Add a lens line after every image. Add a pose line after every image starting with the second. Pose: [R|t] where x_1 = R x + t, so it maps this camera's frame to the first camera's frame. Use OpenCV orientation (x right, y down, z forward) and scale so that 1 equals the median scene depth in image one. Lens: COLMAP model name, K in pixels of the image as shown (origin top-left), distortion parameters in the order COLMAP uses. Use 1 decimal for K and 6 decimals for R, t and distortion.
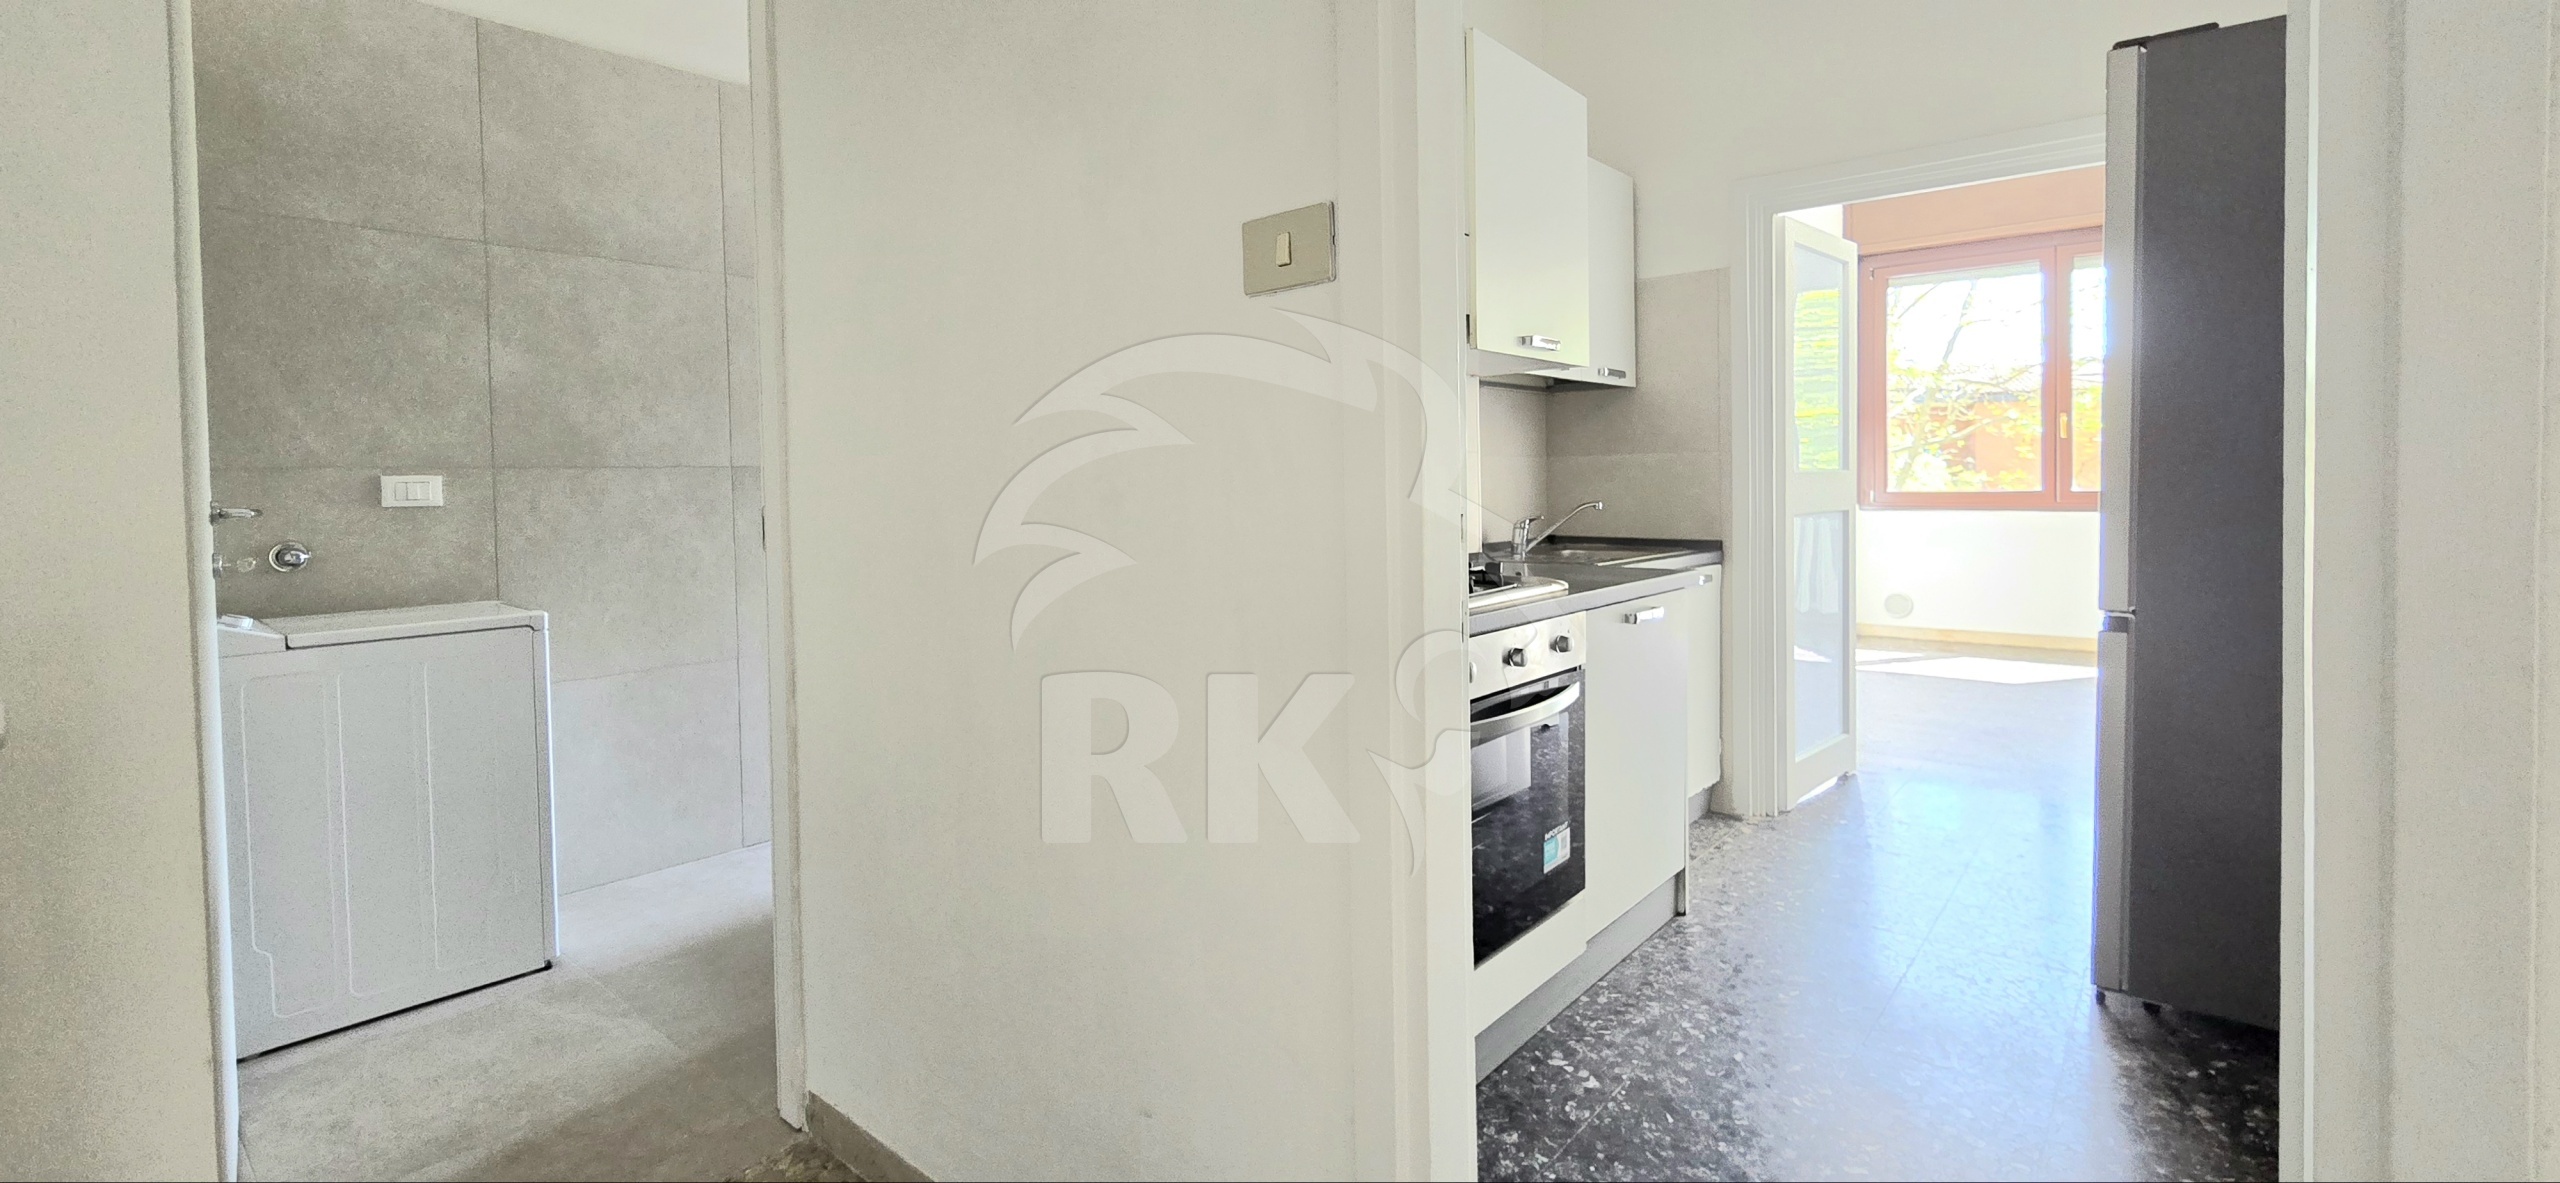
lens RADIAL K [[1084.9, 0, 1297.7], [0, 1084.9, 516.2], [0, 0, 1]] dist [0.009117, 0.000018]
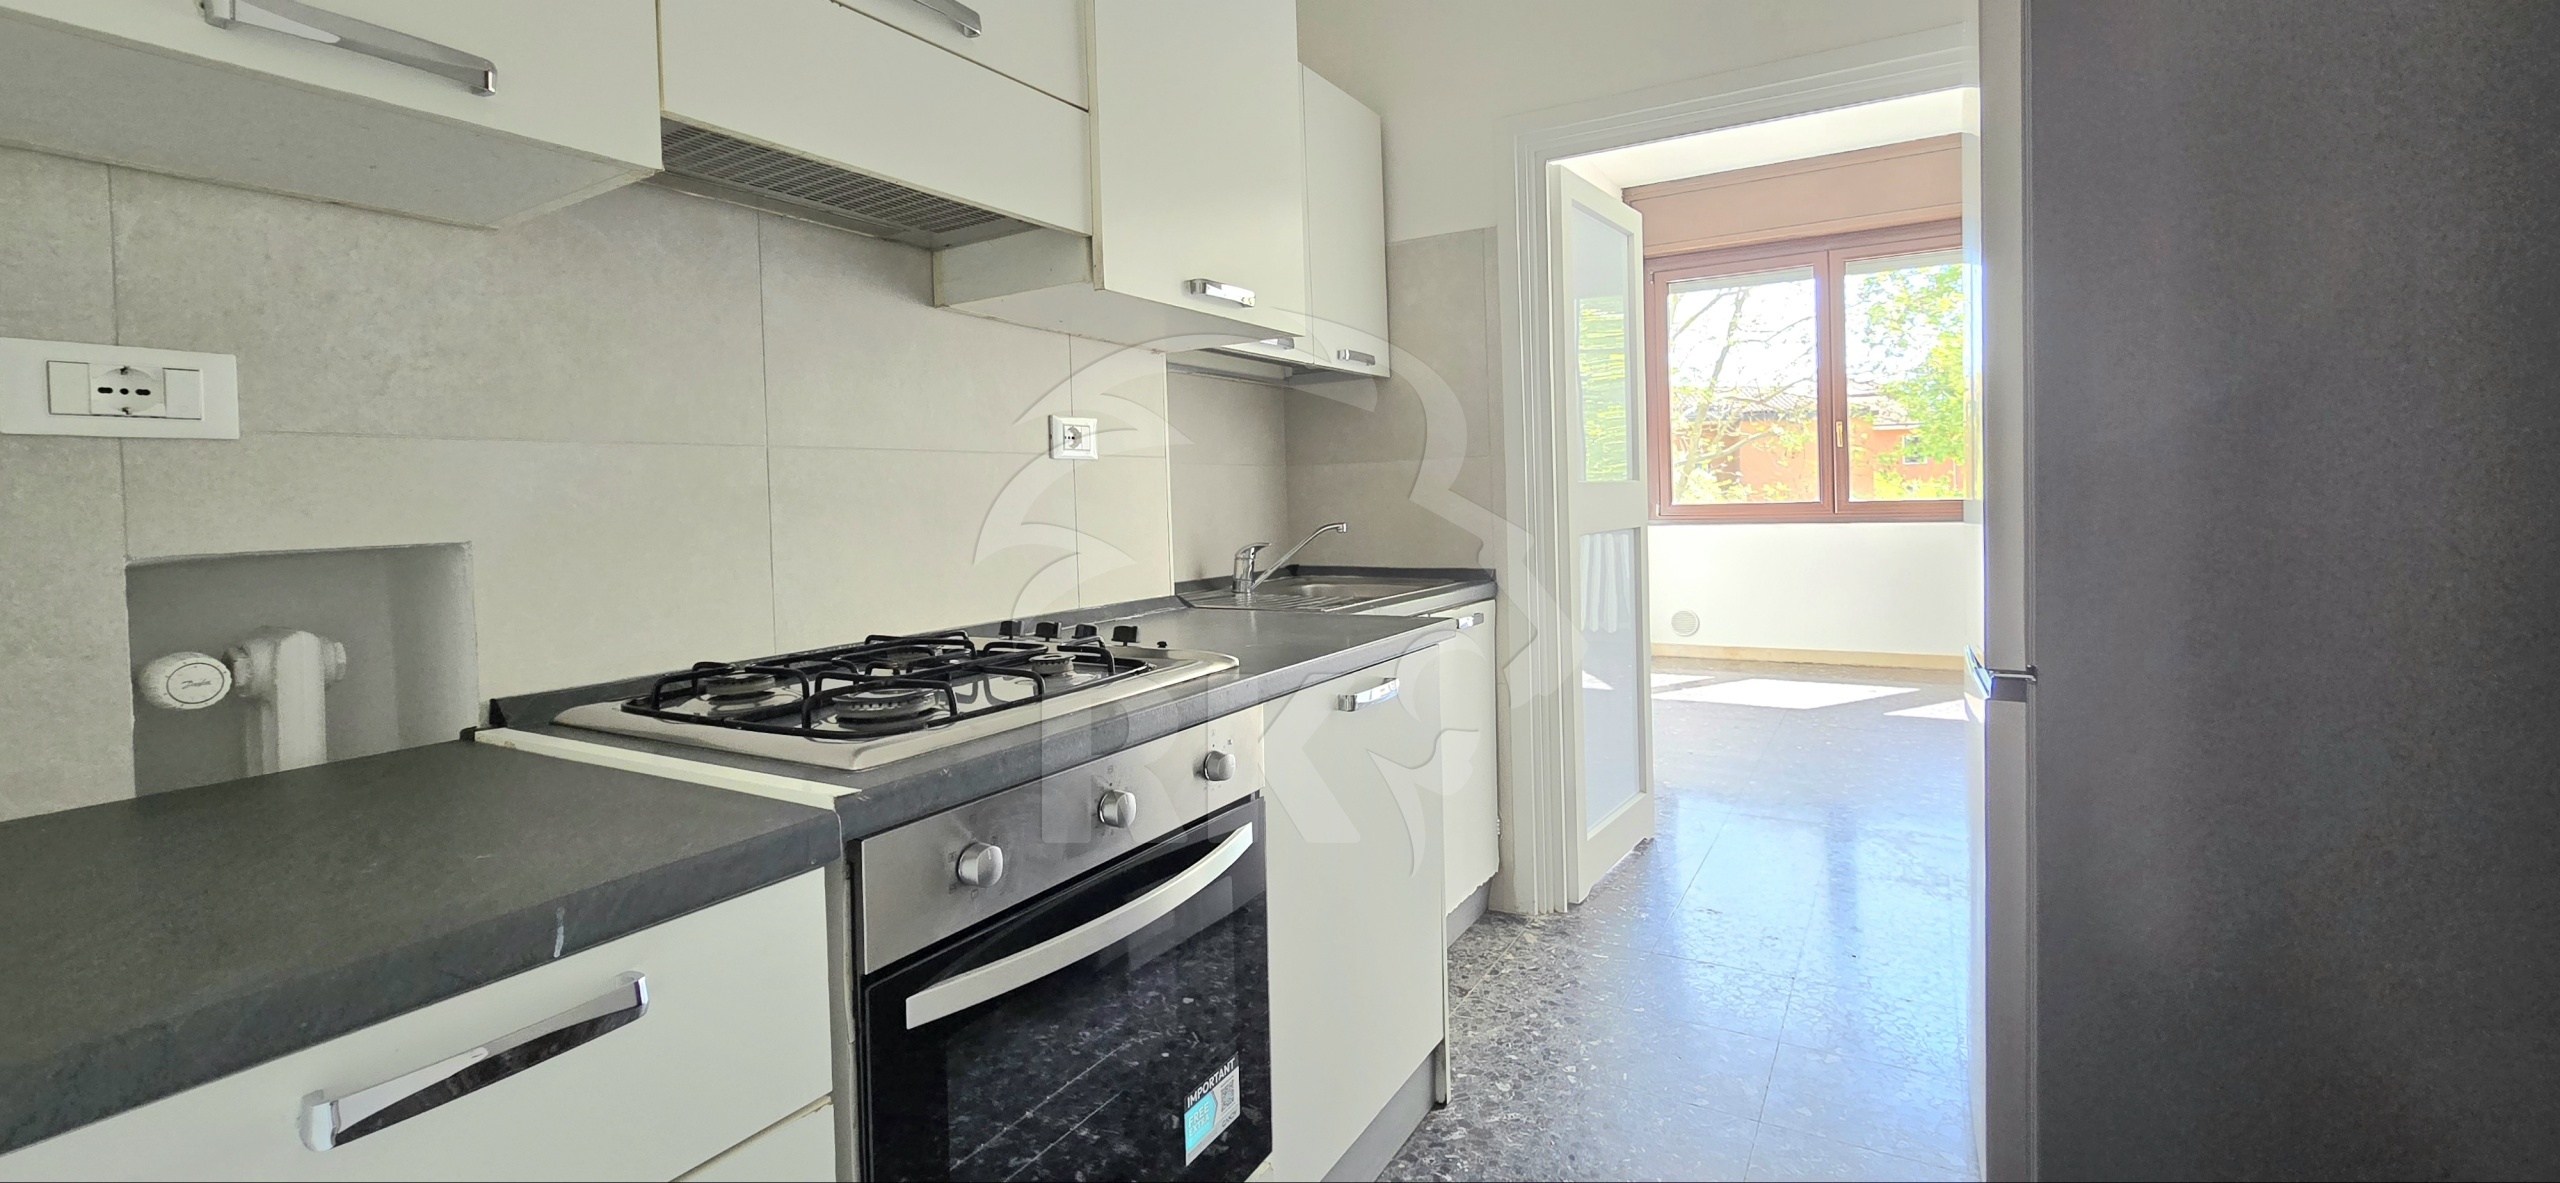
lens RADIAL K [[1084.9, 0, 1297.7], [0, 1084.9, 516.2], [0, 0, 1]] dist [0.009117, 0.000018]
pose [[0.985219, -0.013776, 0.170743, 0.110625], [0.016786, 0.999728, -0.016196, -0.005752], [-0.170473, 0.018823, 0.985183, 0.235756]]
